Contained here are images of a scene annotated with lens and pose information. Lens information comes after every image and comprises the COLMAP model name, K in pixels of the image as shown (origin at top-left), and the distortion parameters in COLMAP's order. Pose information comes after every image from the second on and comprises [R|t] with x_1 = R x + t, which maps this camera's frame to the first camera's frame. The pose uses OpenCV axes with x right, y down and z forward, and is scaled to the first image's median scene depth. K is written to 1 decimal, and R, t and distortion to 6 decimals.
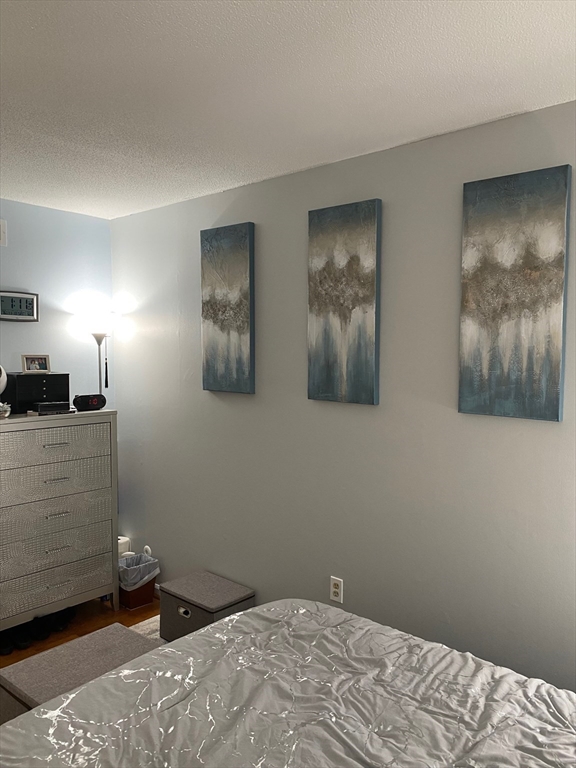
lens RADIAL K [[589.3, 0, 288.8], [0, 589.3, 388.1], [0, 0, 1]] dist [0.015994, -0.006163]
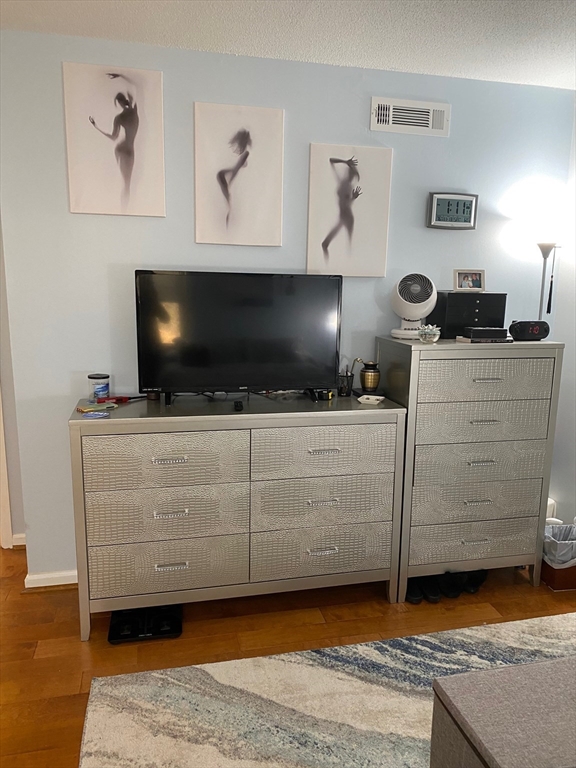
lens RADIAL K [[589.3, 0, 286.2], [0, 589.3, 385.6], [0, 0, 1]] dist [0.015994, -0.006163]
pose [[0.804629, 0.116718, -0.582193, -0.135636], [-0.048484, 0.990131, 0.131494, 0.009232], [0.591795, -0.077577, 0.802347, 0.168375]]
